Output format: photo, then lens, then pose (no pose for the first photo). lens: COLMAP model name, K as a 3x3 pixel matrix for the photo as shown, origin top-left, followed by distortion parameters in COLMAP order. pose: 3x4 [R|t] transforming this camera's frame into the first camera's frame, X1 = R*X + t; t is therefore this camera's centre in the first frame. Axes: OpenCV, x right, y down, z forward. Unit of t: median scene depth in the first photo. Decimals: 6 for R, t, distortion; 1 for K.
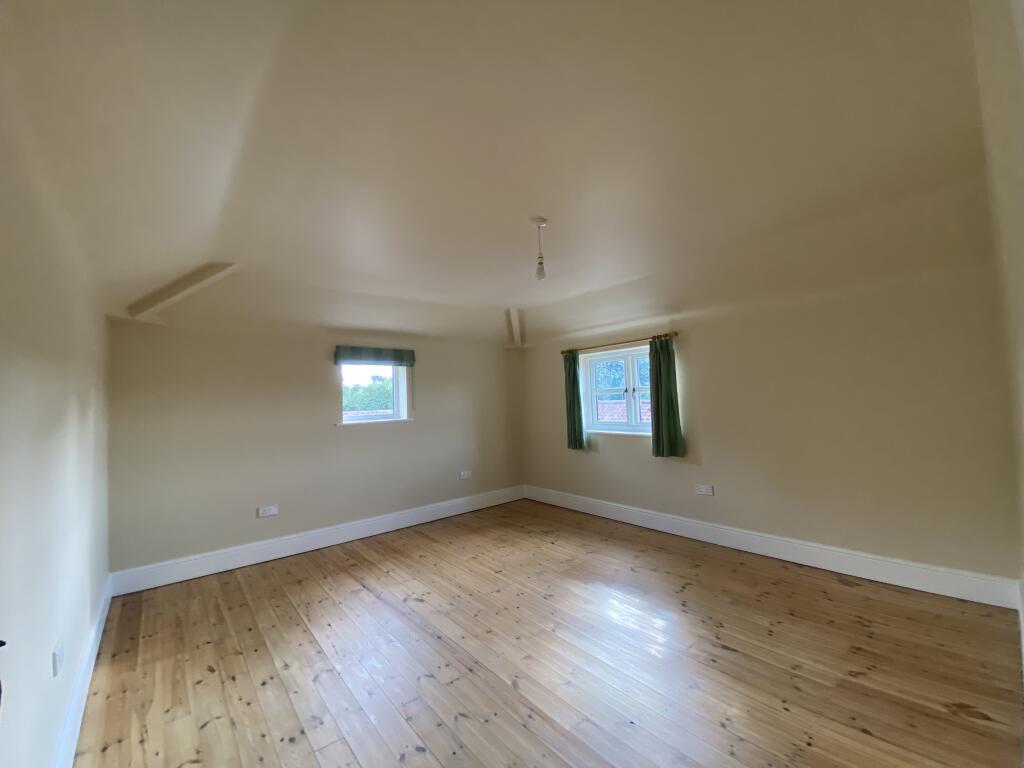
lens RADIAL K [[422.4, 0, 507.4], [0, 422.4, 380.6], [0, 0, 1]] dist [0.037690, -0.026293]
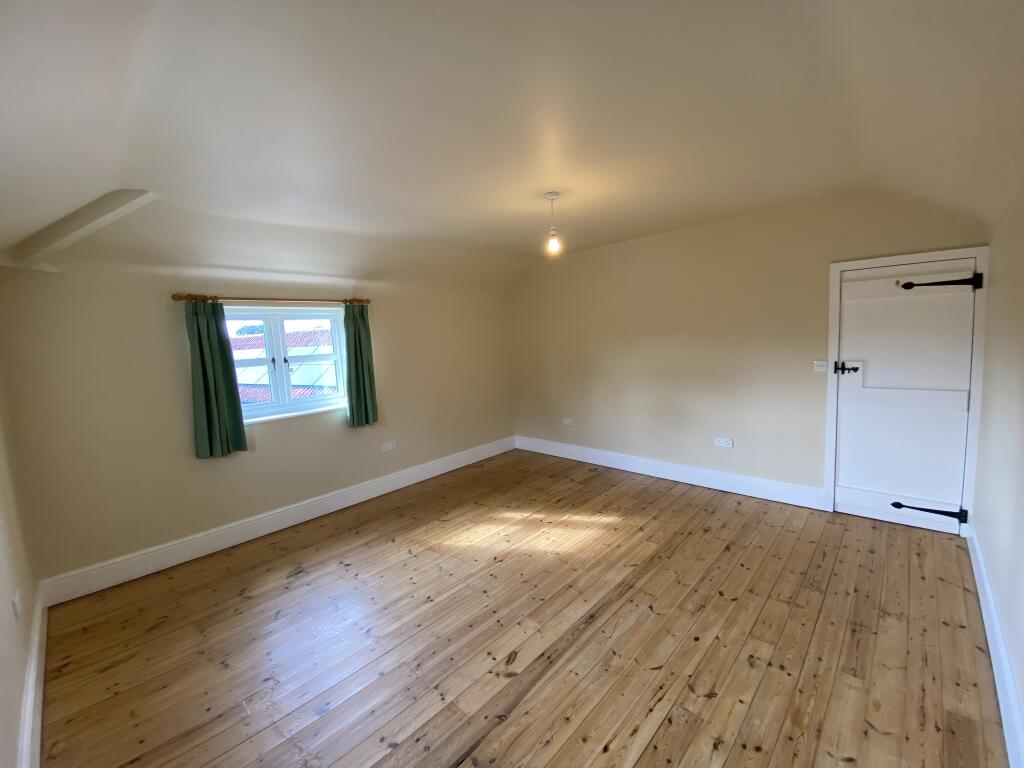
lens RADIAL K [[422.4, 0, 507.4], [0, 422.4, 380.6], [0, 0, 1]] dist [0.037690, -0.026293]
pose [[-0.125449, -0.063977, 0.990035, -0.639021], [0.008496, 0.997813, 0.065557, 0.014355], [-0.992064, 0.016636, -0.124631, 0.801890]]
